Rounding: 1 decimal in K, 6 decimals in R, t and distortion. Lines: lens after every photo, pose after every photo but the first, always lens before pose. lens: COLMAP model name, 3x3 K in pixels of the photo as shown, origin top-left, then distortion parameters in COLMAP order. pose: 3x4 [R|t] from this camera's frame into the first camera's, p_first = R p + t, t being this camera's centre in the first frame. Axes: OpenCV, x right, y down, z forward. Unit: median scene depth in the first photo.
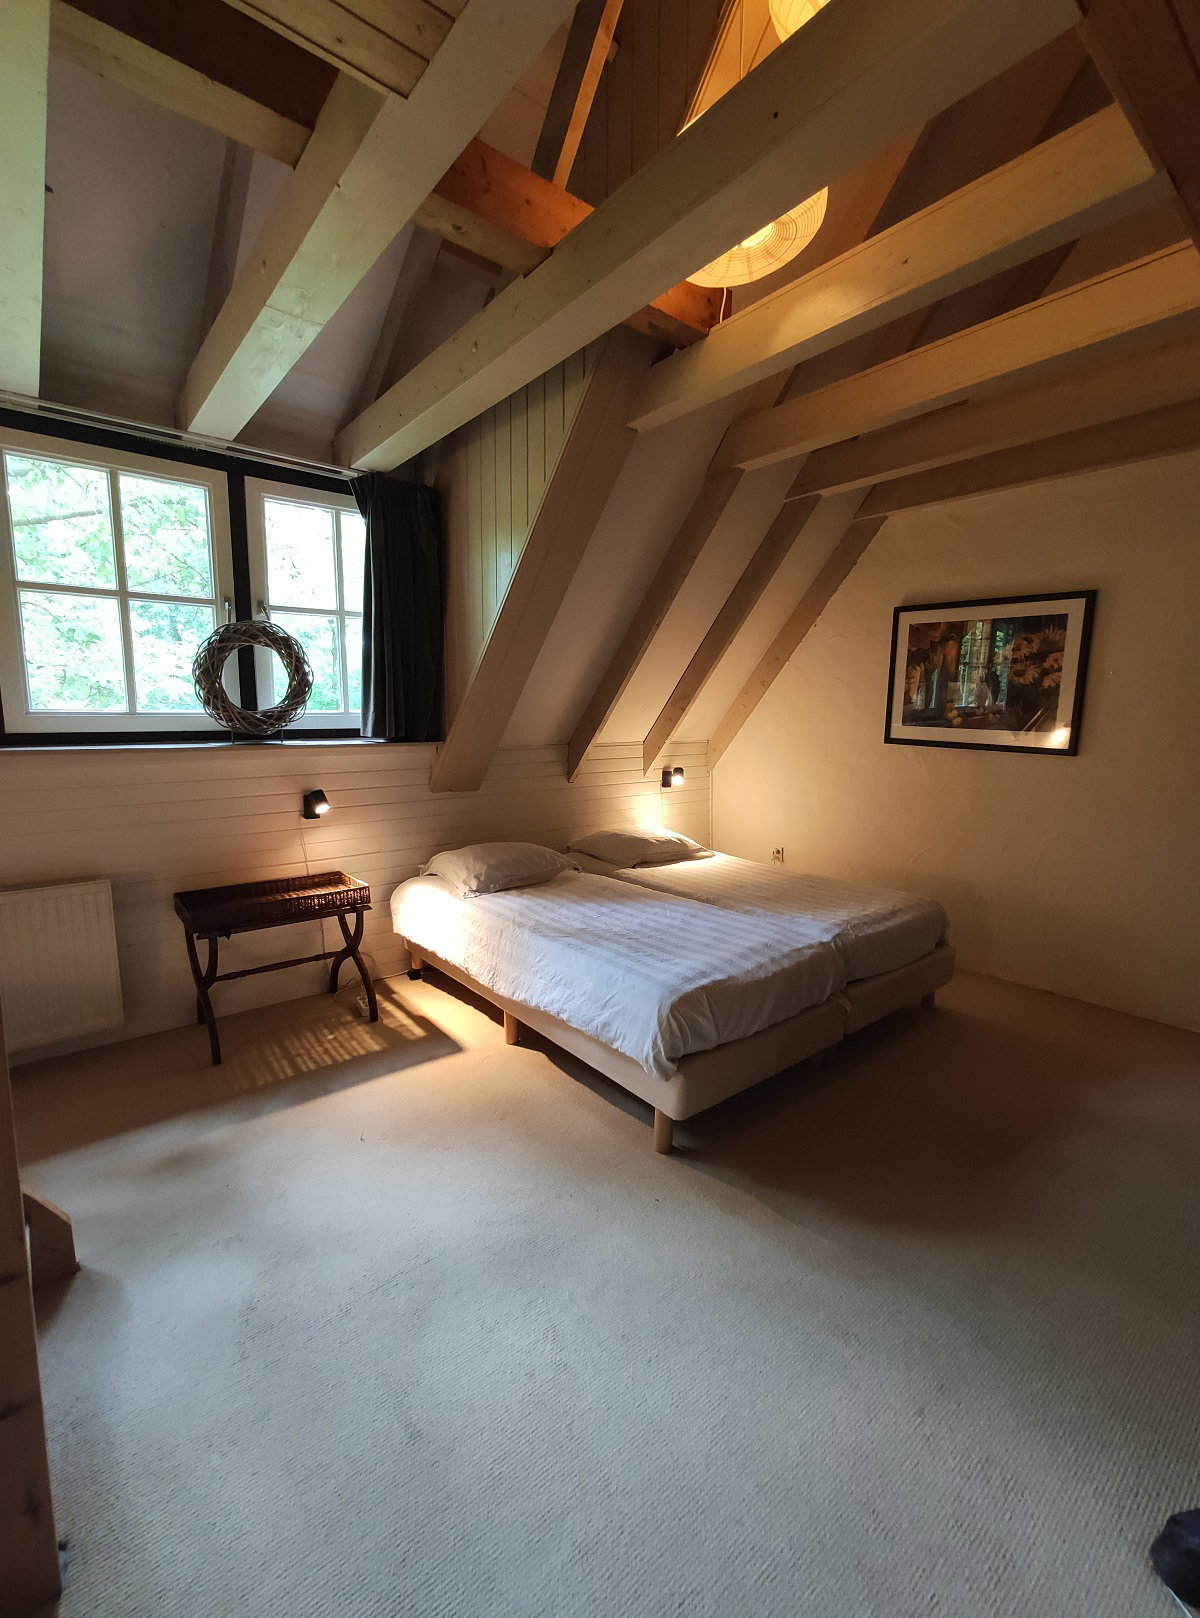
lens RADIAL K [[708.3, 0, 595.8], [0, 708.3, 806.4], [0, 0, 1]] dist [-0.042849, 0.034343]
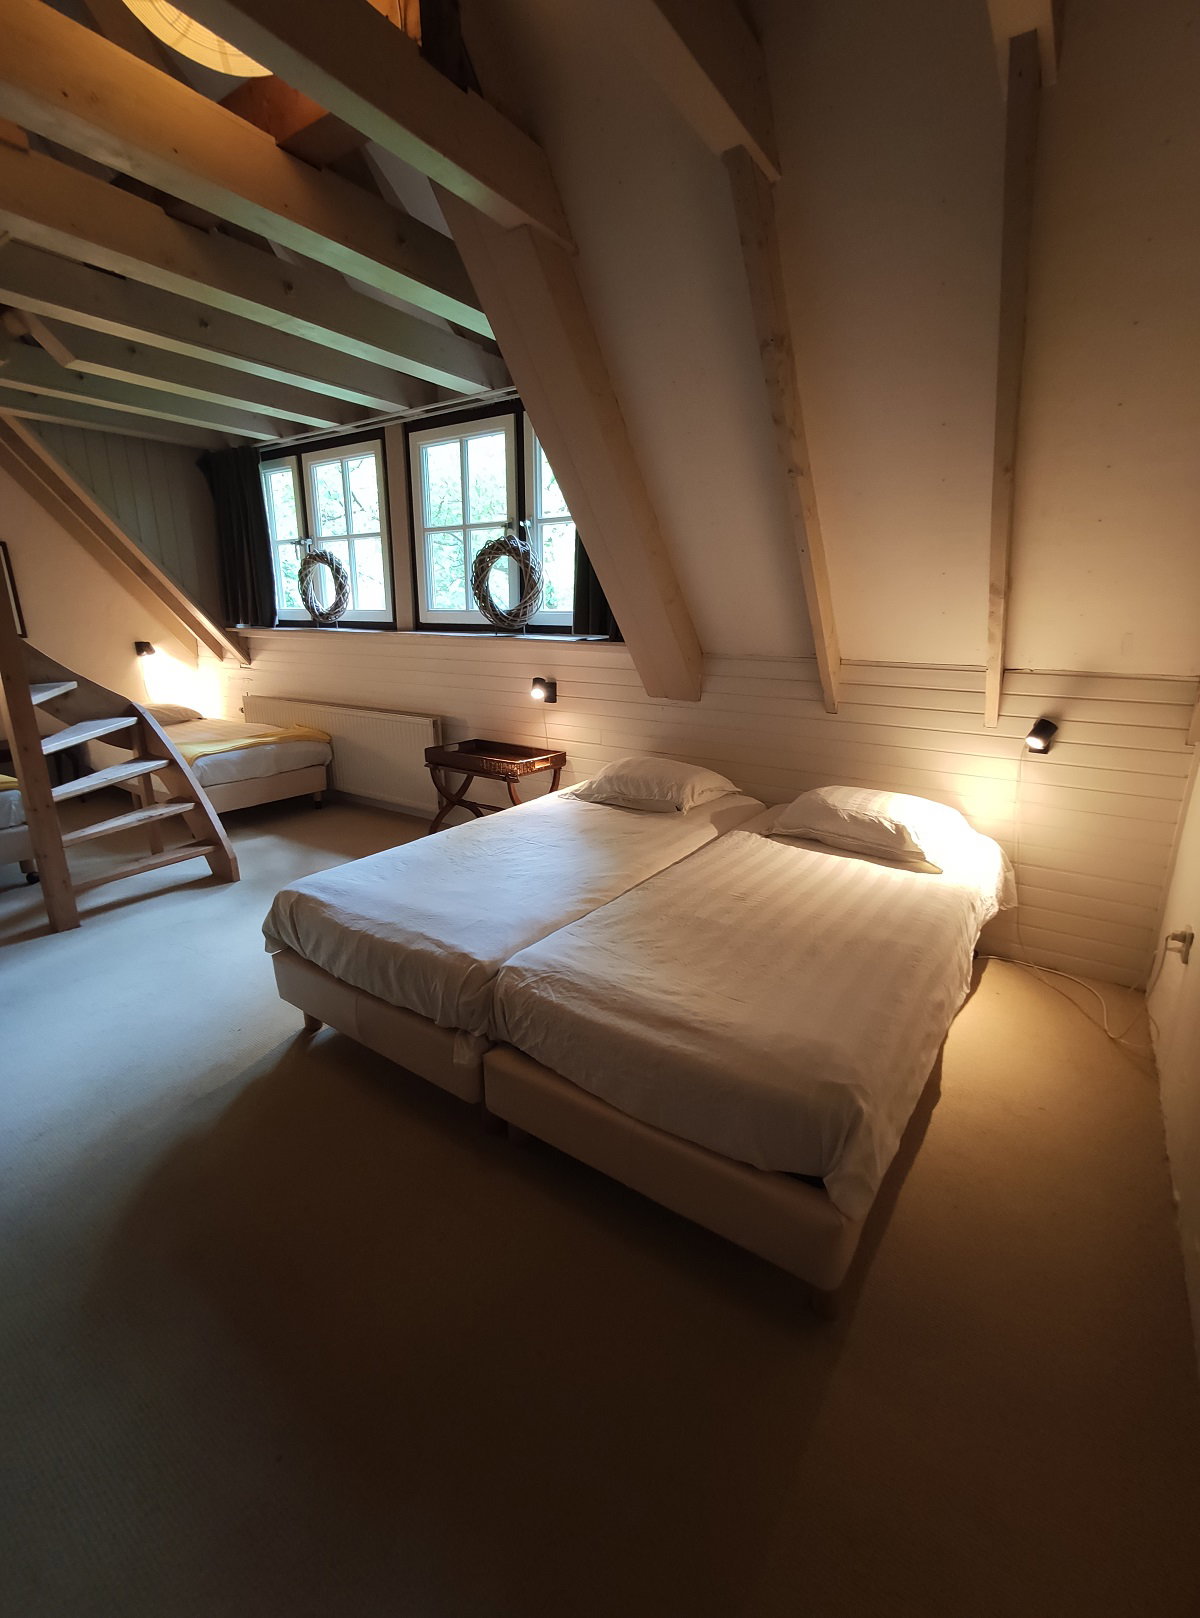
lens RADIAL K [[708.3, 0, 595.8], [0, 708.3, 806.4], [0, 0, 1]] dist [-0.042849, 0.034343]
pose [[0.275560, 0.259843, -0.925499, 0.847326], [-0.131271, 0.963926, 0.231547, -0.109715], [0.952279, 0.057686, 0.299730, 0.797908]]
